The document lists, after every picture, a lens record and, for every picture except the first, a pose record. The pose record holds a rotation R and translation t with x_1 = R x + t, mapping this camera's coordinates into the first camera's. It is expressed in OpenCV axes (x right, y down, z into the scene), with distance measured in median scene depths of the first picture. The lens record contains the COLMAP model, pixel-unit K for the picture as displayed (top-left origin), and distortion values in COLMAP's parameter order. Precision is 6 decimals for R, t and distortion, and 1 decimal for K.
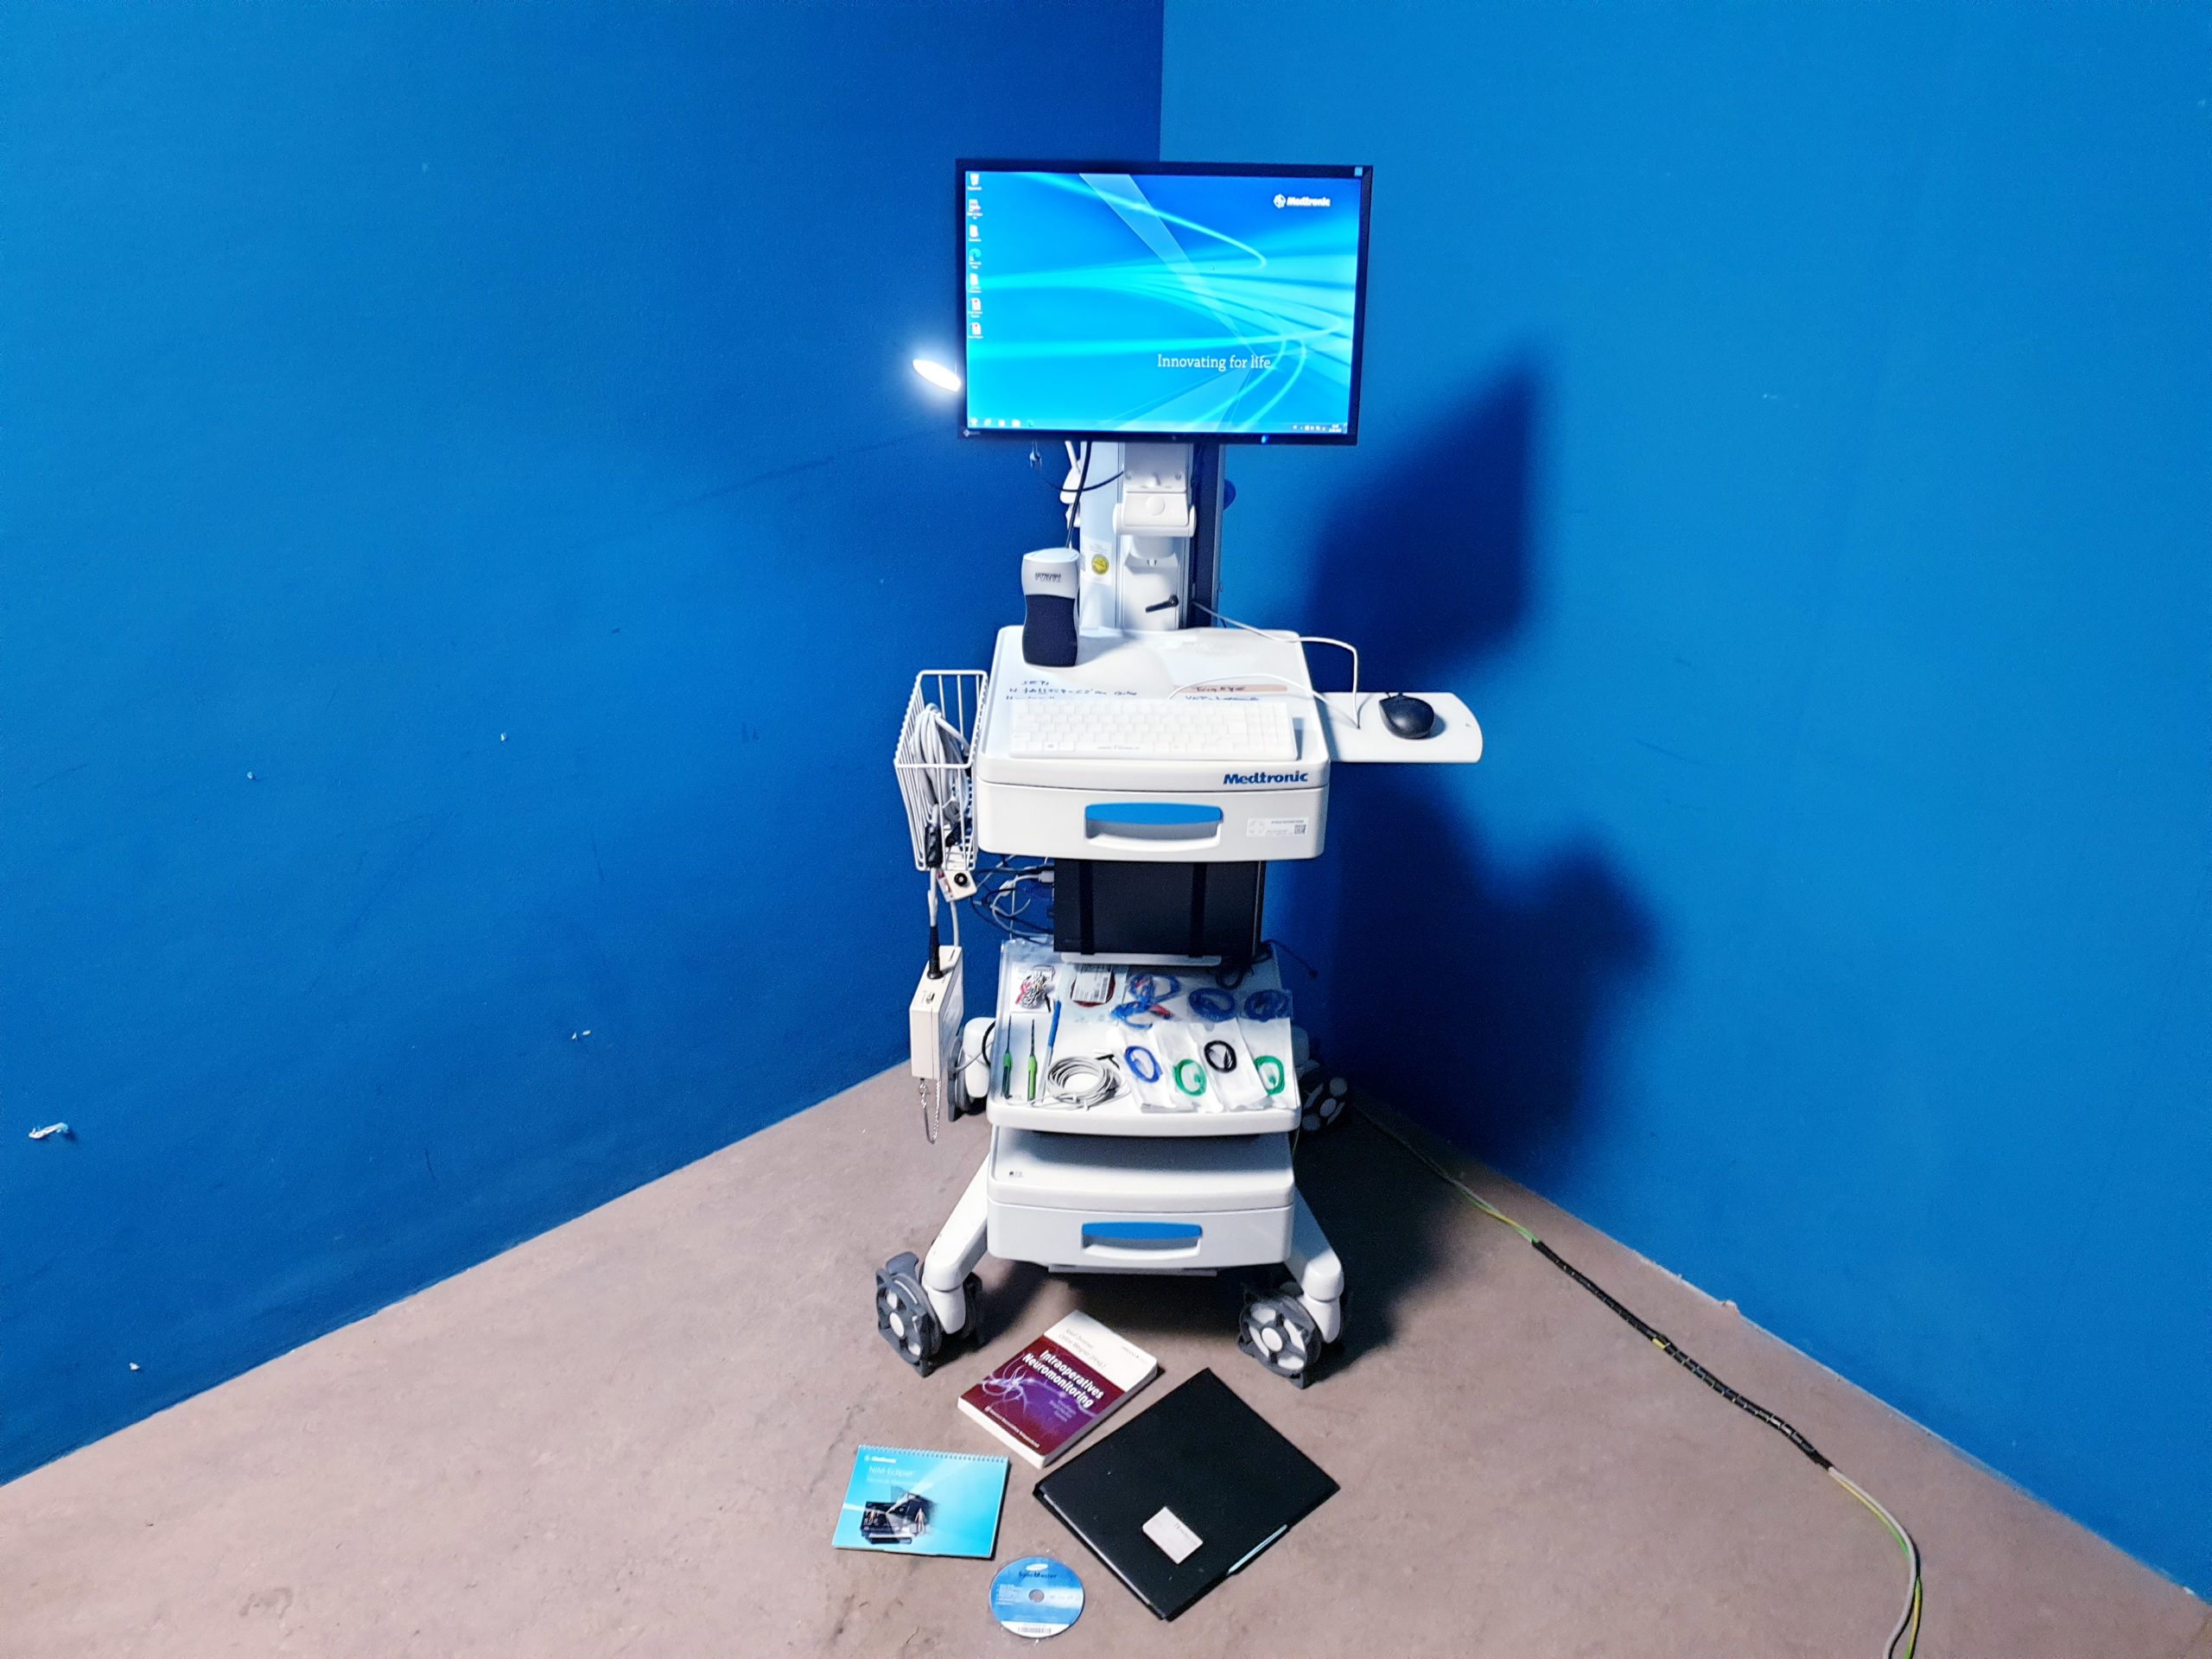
lens RADIAL K [[1696.3, 0, 1126.3], [0, 1696.3, 772.8], [0, 0, 1]] dist [-0.001106, 0.021841]
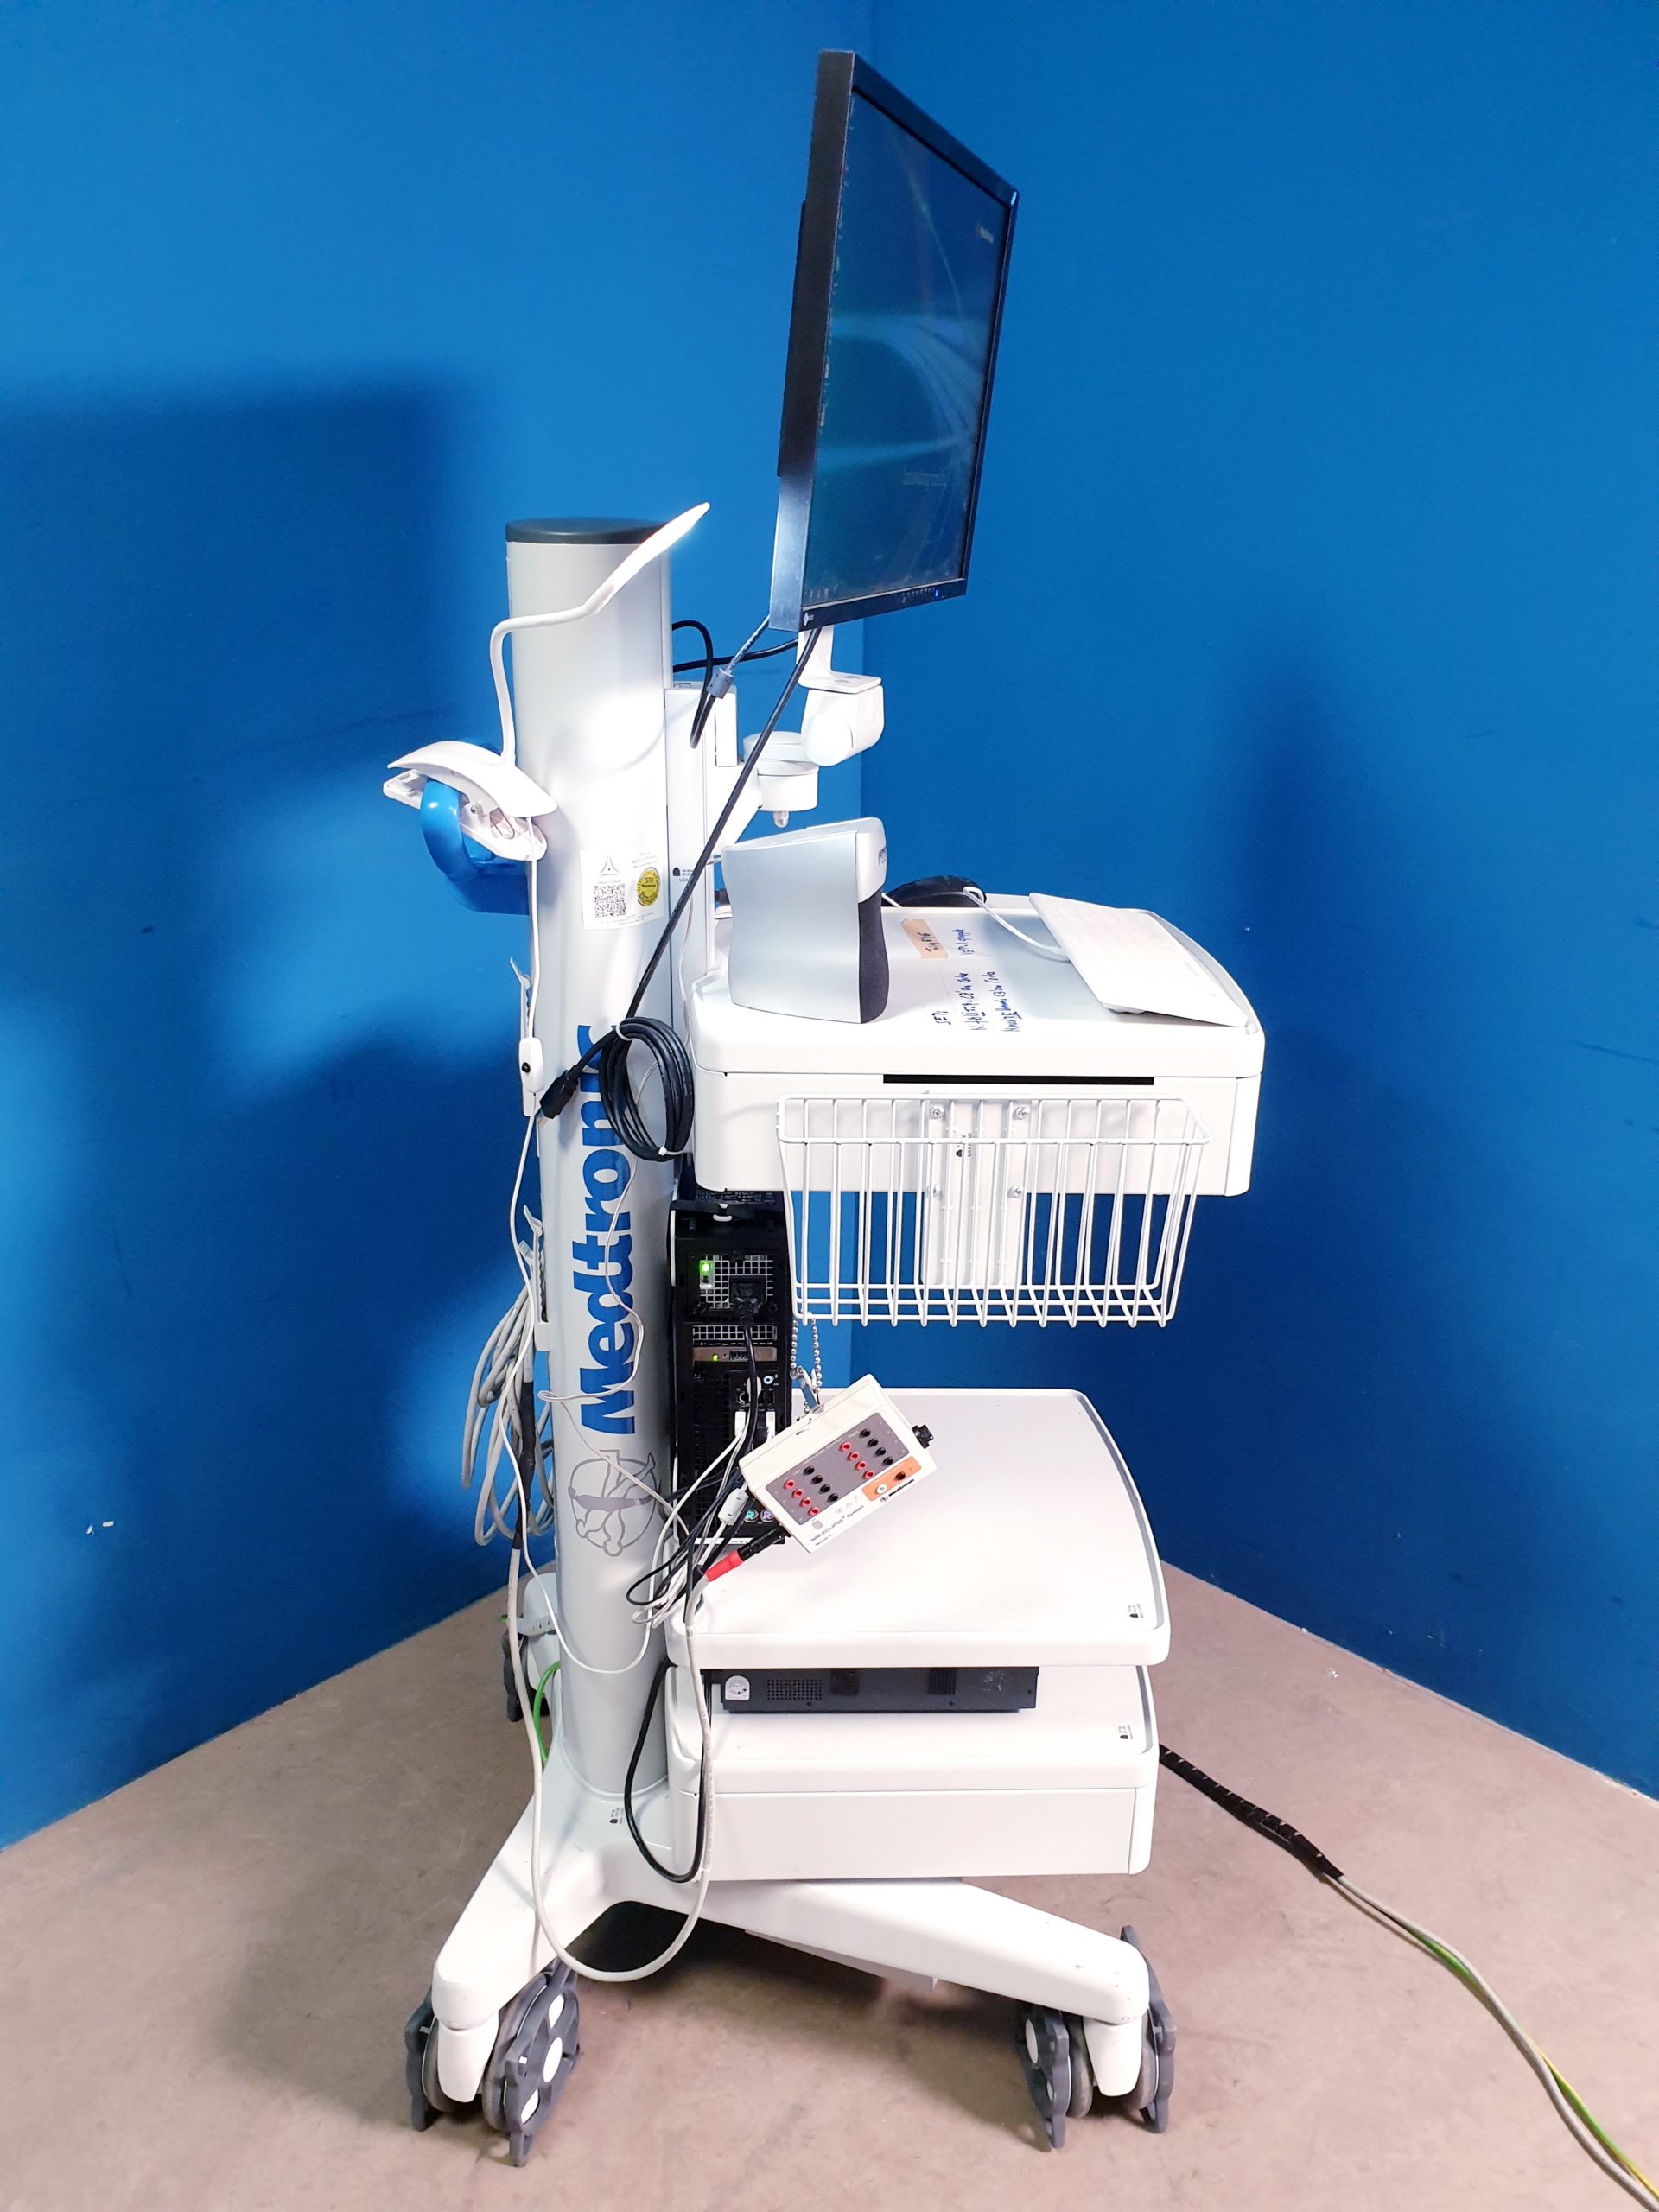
lens RADIAL K [[1696.3, 0, 817.3], [0, 1696.3, 1097.2], [0, 0, 1]] dist [-0.001106, 0.021841]
pose [[0.998046, -0.032798, 0.053182, -0.067452], [0.038692, 0.992740, -0.113887, 0.079285], [-0.049060, 0.115722, 0.992069, 0.311713]]
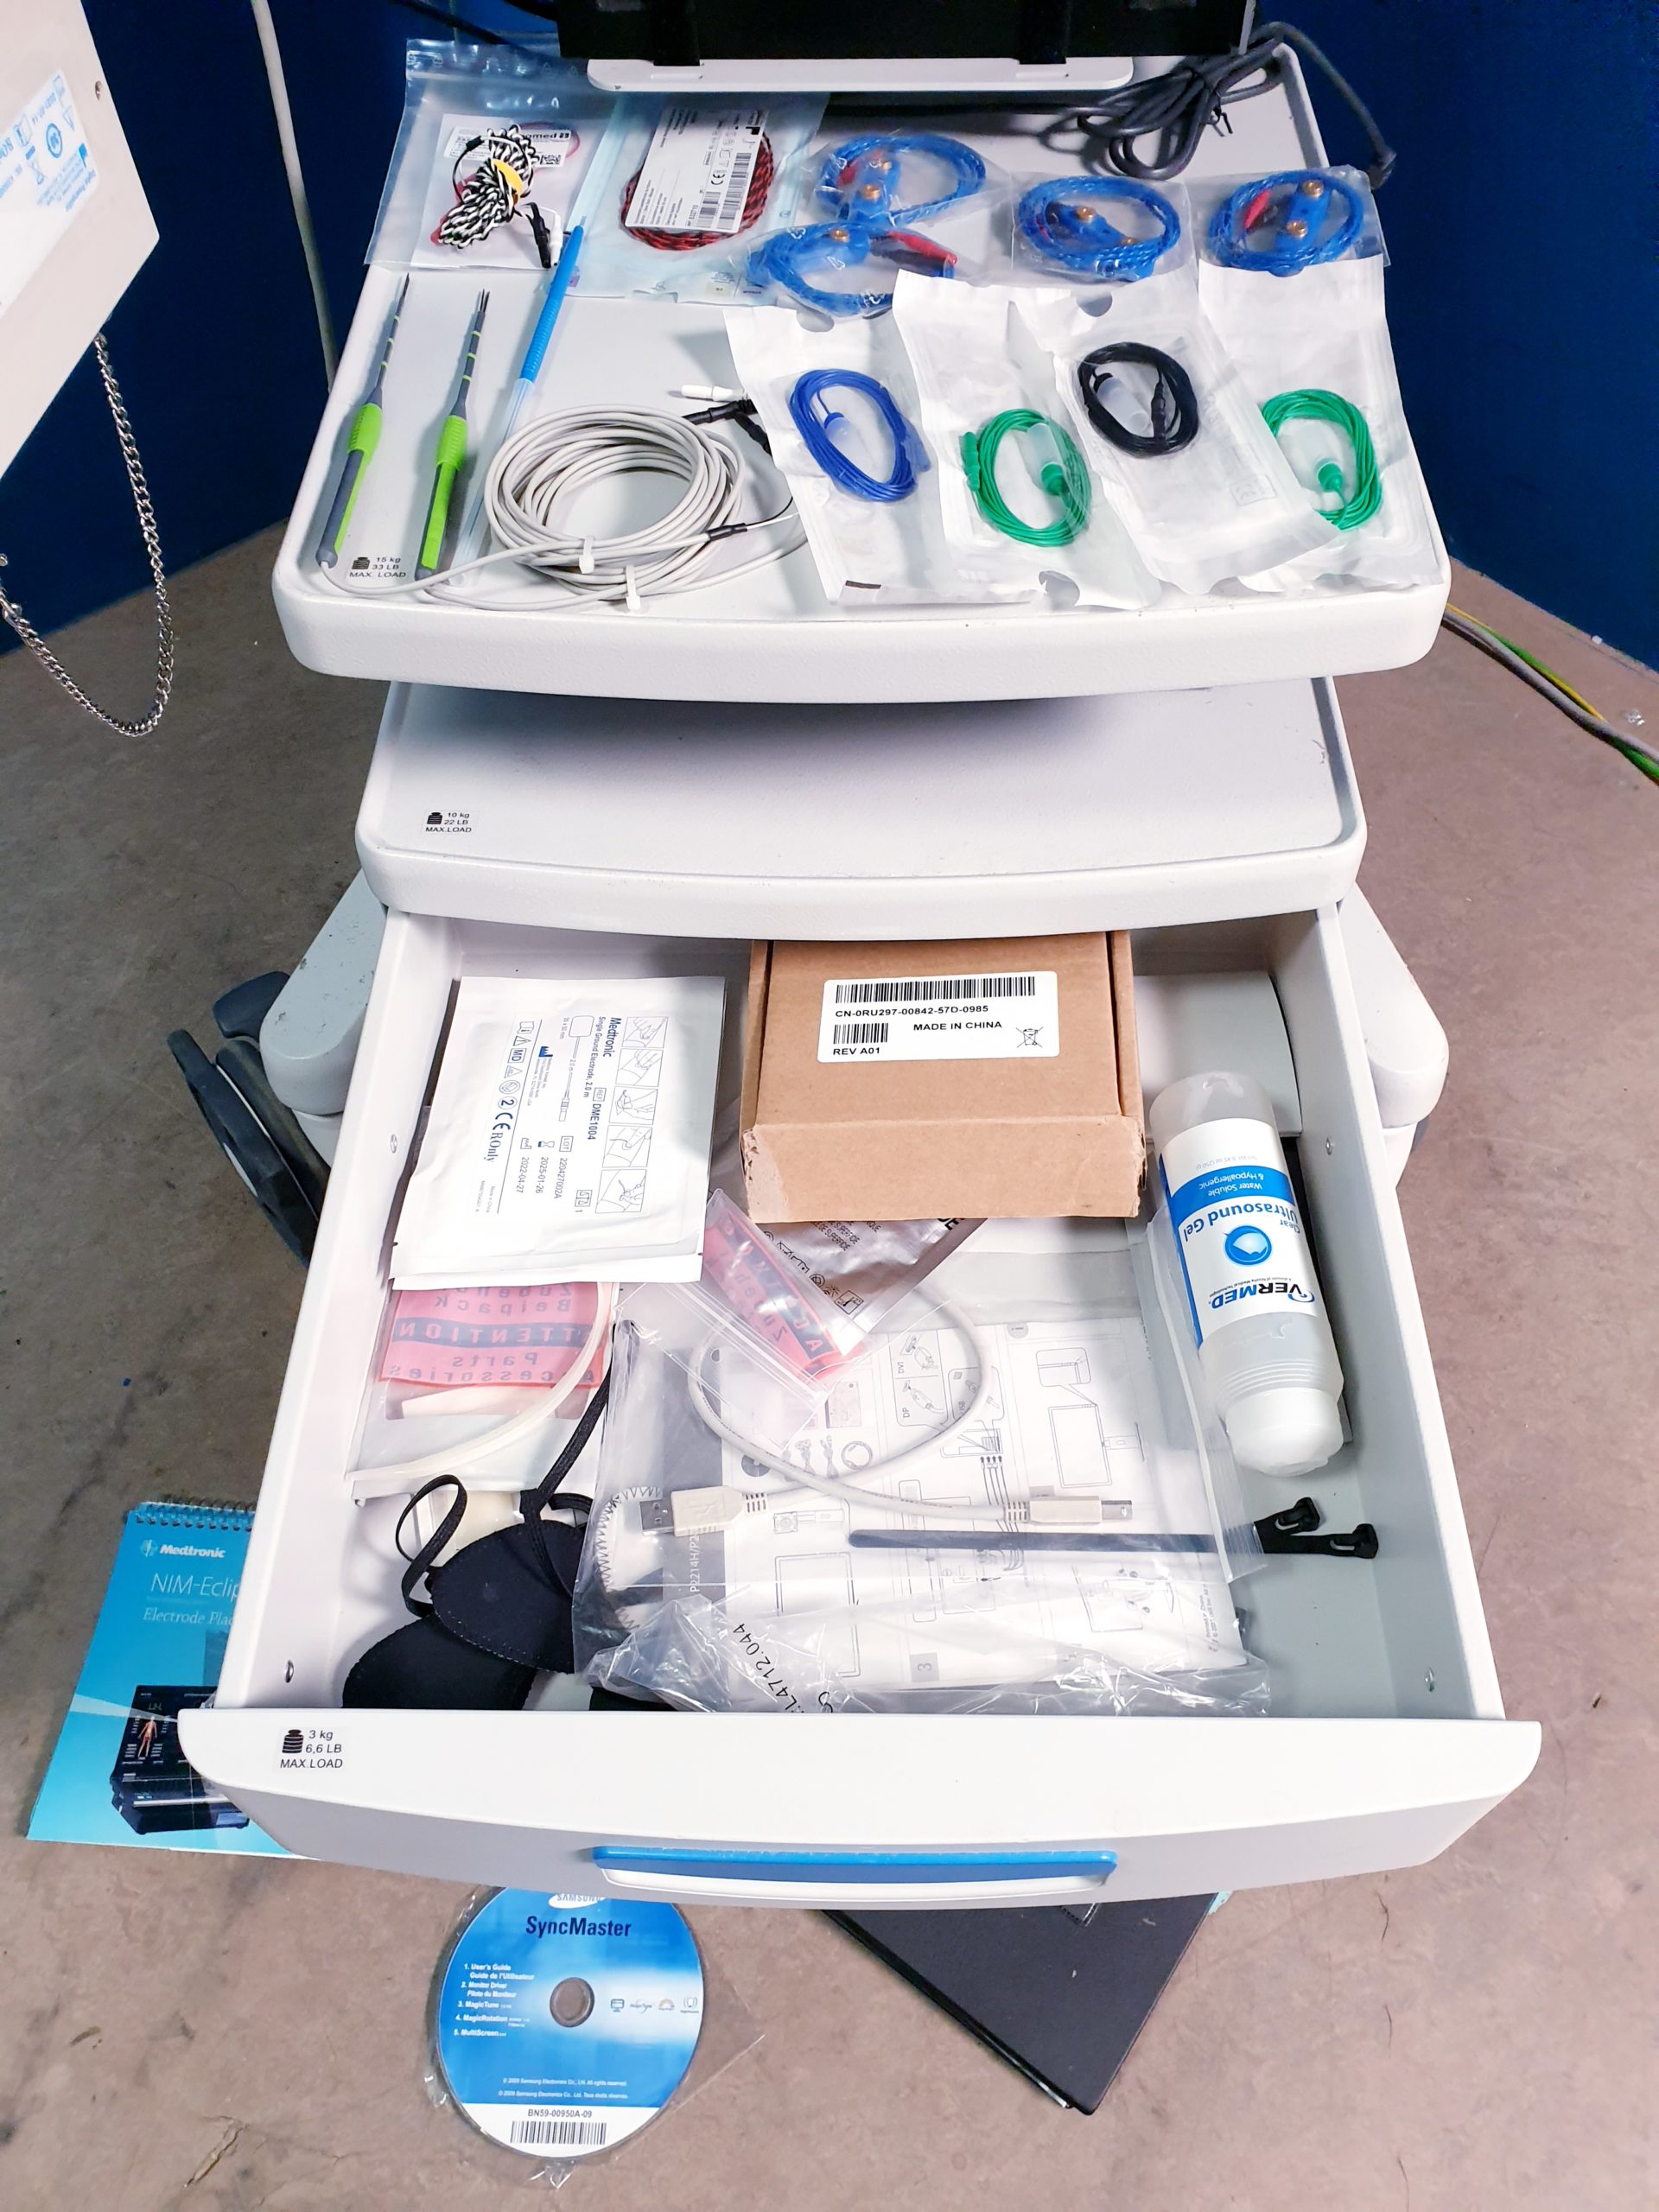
lens RADIAL K [[1696.3, 0, 836.5], [0, 1696.3, 1063.7], [0, 0, 1]] dist [-0.001106, 0.021841]
pose [[0.999141, -0.008885, -0.040474, 0.016963], [0.026787, 0.883708, 0.467271, 0.133679], [0.031615, -0.467954, 0.883187, 0.710061]]
